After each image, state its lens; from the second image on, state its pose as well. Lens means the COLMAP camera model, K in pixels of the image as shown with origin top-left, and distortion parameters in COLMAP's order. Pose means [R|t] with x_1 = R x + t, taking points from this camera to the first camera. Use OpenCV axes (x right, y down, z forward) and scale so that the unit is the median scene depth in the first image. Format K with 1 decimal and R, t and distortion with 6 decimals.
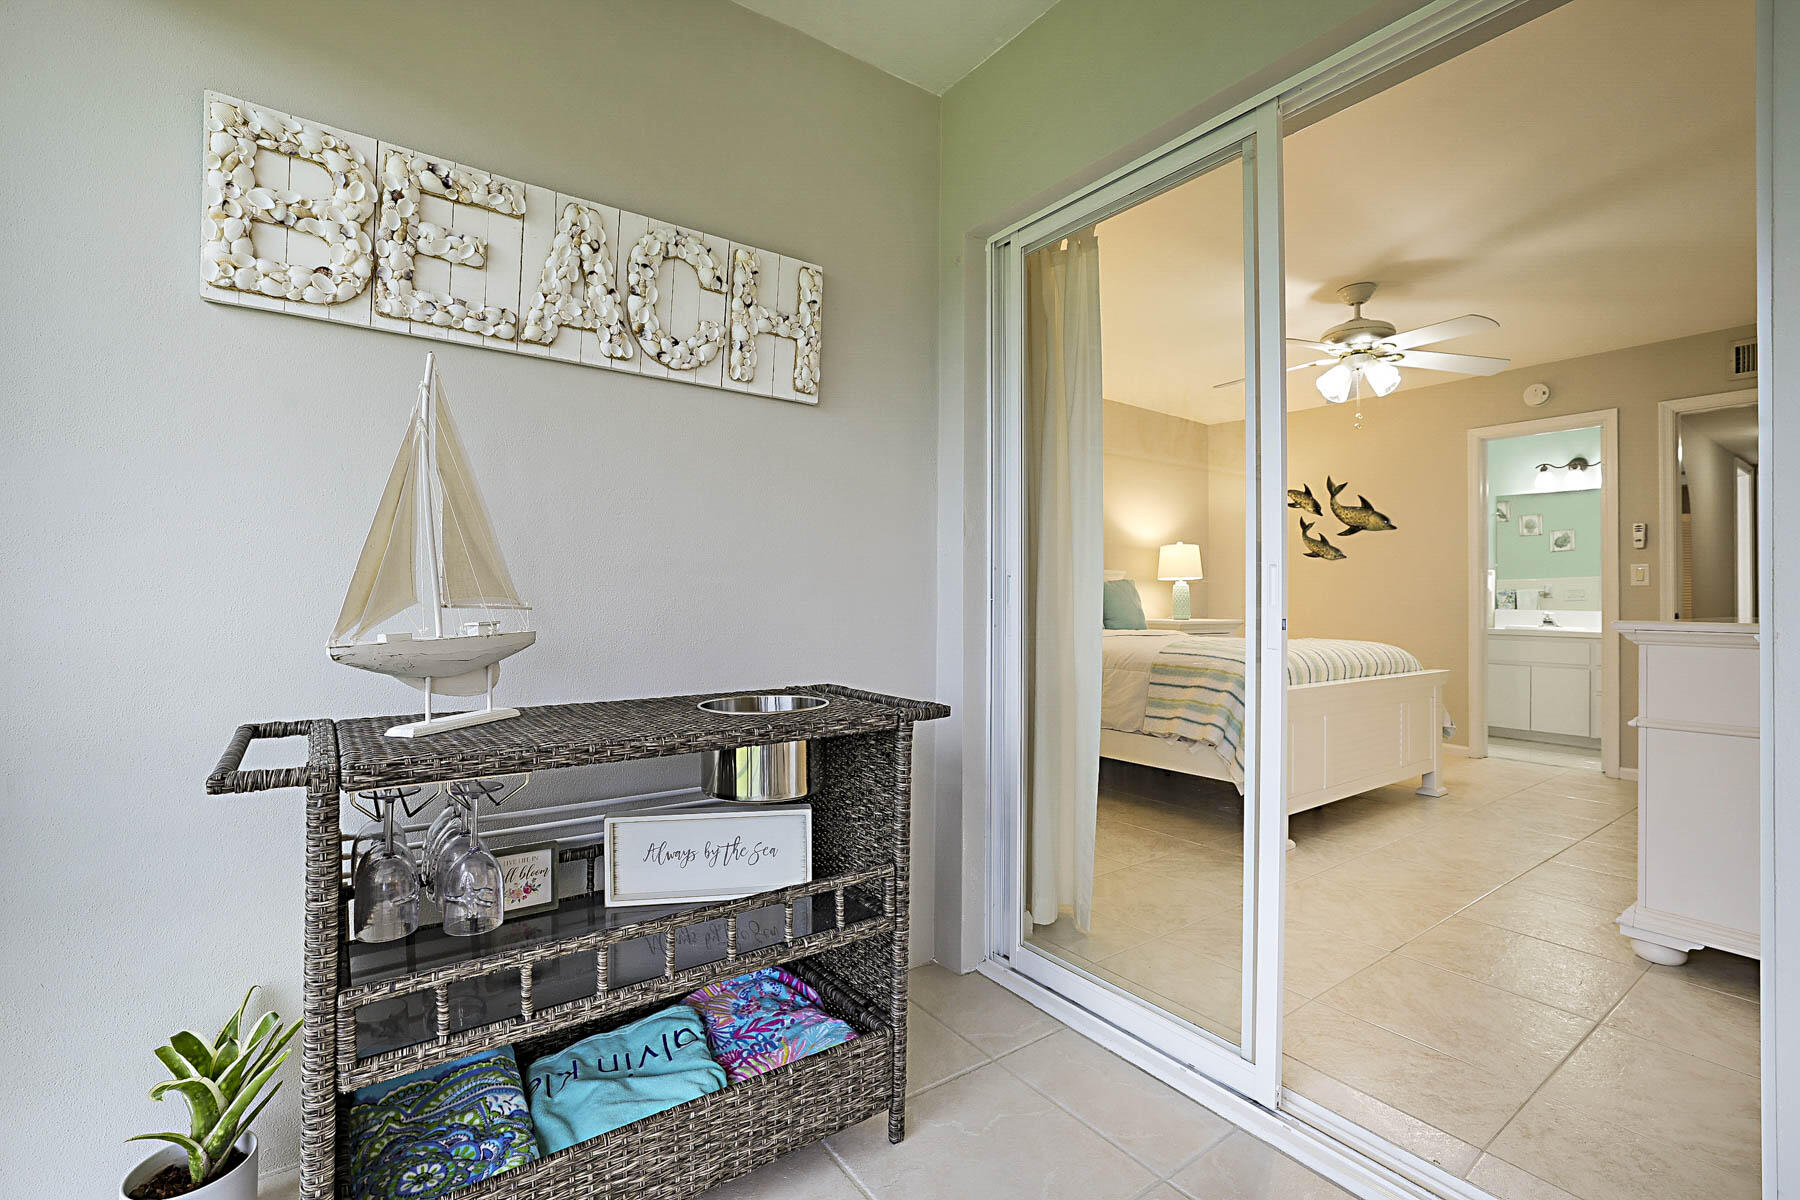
lens RADIAL K [[779.9, 0, 896.5], [0, 779.9, 594.6], [0, 0, 1]] dist [-0.043465, 0.015852]
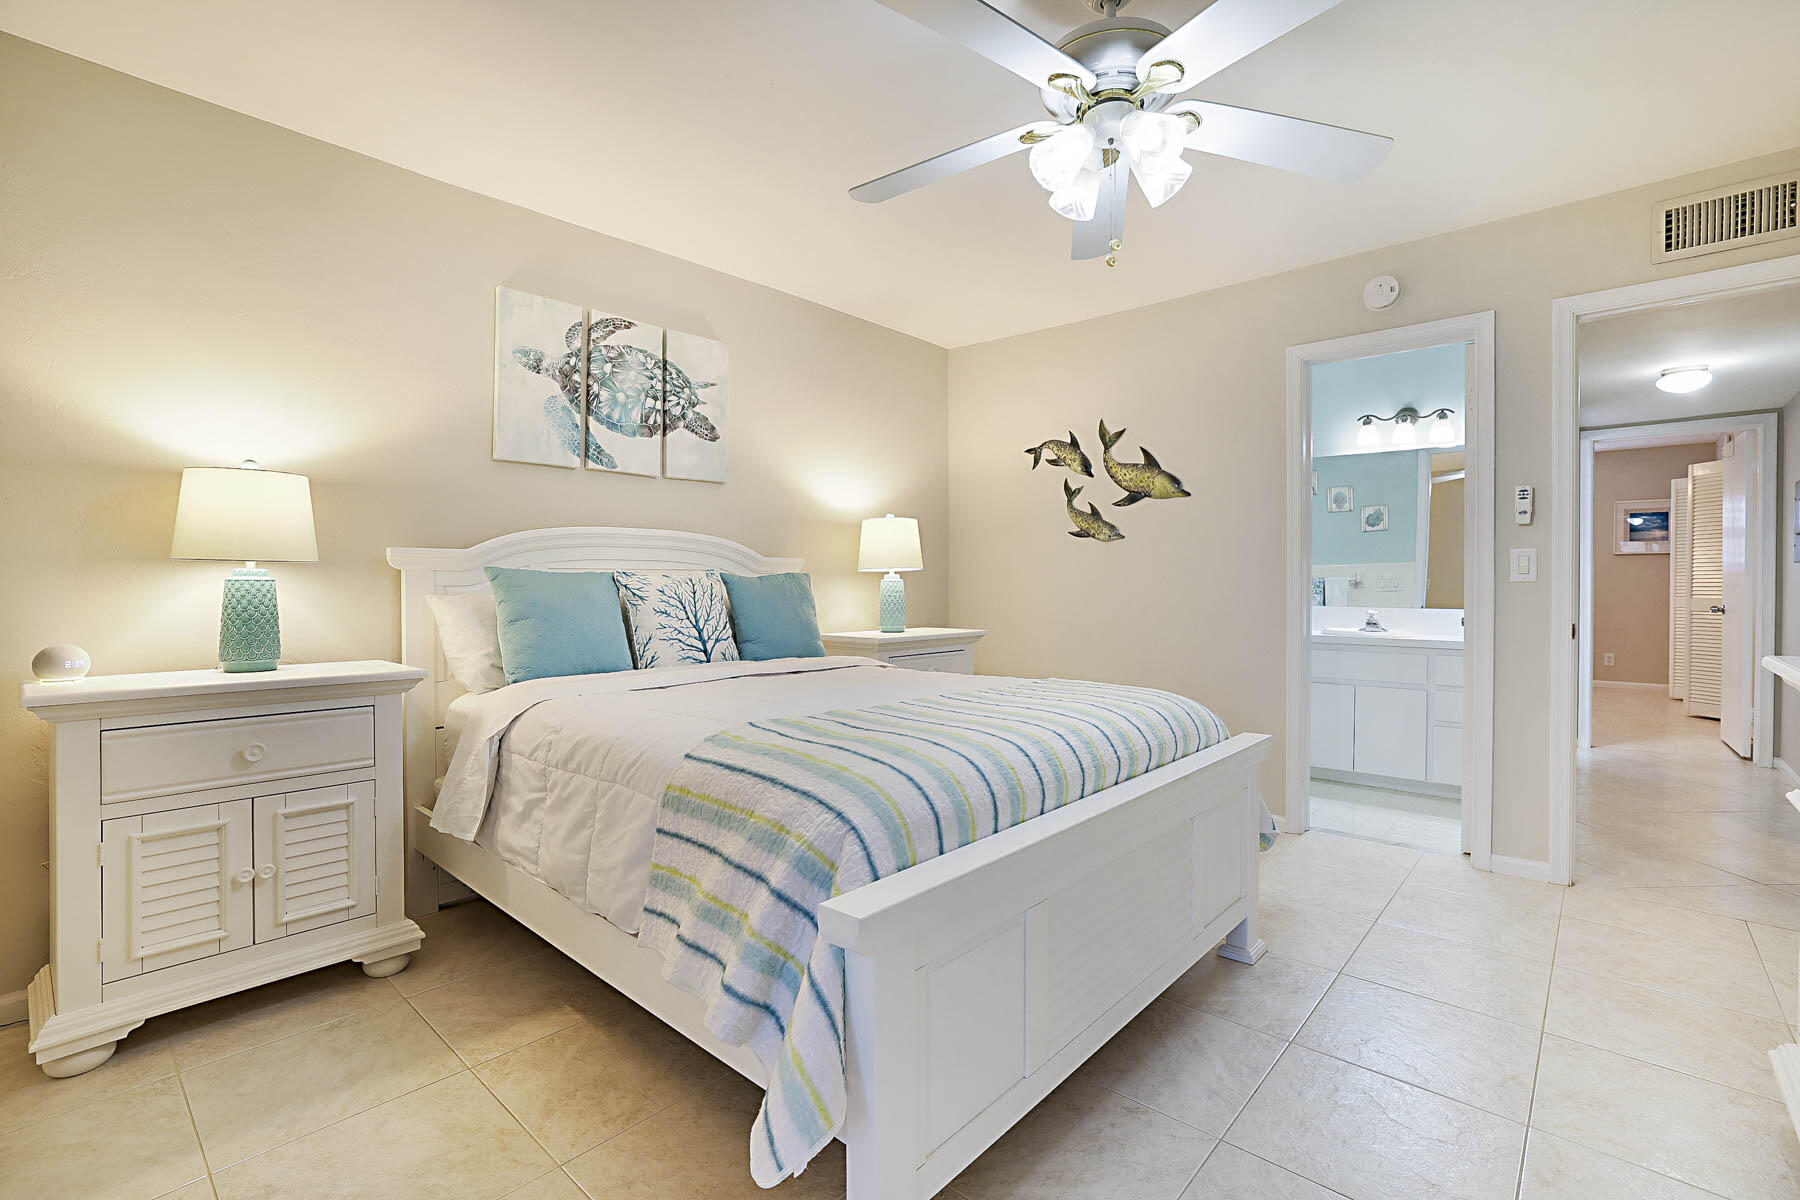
lens RADIAL K [[788.3, 0, 899.5], [0, 788.3, 591.4], [0, 0, 1]] dist [-0.036749, 0.000211]
pose [[0.976273, -0.011858, 0.216220, 0.231747], [0.007469, 0.999749, 0.021106, -0.016263], [-0.216416, -0.018990, 0.976117, 0.351111]]
